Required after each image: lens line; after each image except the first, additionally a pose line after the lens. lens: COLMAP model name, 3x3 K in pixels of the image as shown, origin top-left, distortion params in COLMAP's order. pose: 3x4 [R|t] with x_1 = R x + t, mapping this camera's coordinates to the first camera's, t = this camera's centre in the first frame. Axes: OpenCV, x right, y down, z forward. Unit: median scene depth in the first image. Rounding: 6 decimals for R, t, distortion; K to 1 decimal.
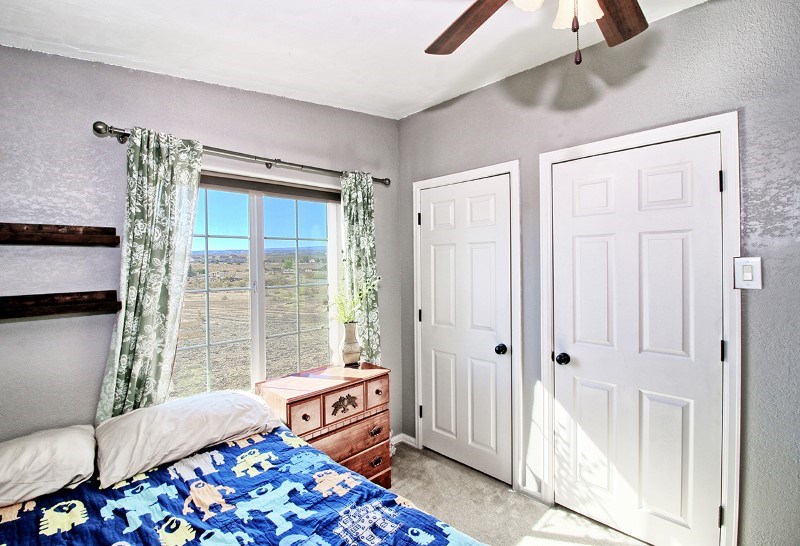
lens RADIAL K [[373.1, 0, 399.7], [0, 373.1, 269.5], [0, 0, 1]] dist [-0.026673, -0.000970]
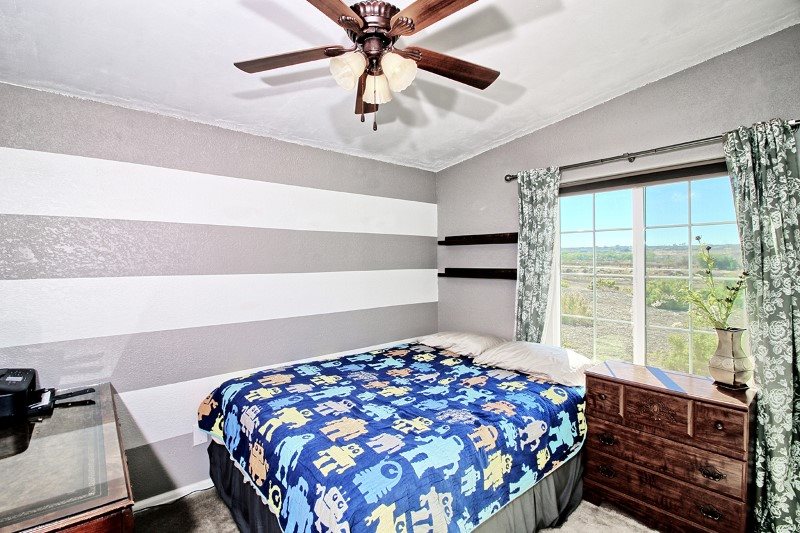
lens RADIAL K [[366.4, 0, 399.0], [0, 366.4, 264.1], [0, 0, 1]] dist [-0.013783, -0.001300]
pose [[-0.087349, 0.026496, -0.995825, 1.056861], [-0.016077, 0.999479, 0.028003, -0.004447], [0.996048, 0.018456, -0.086878, 0.628969]]
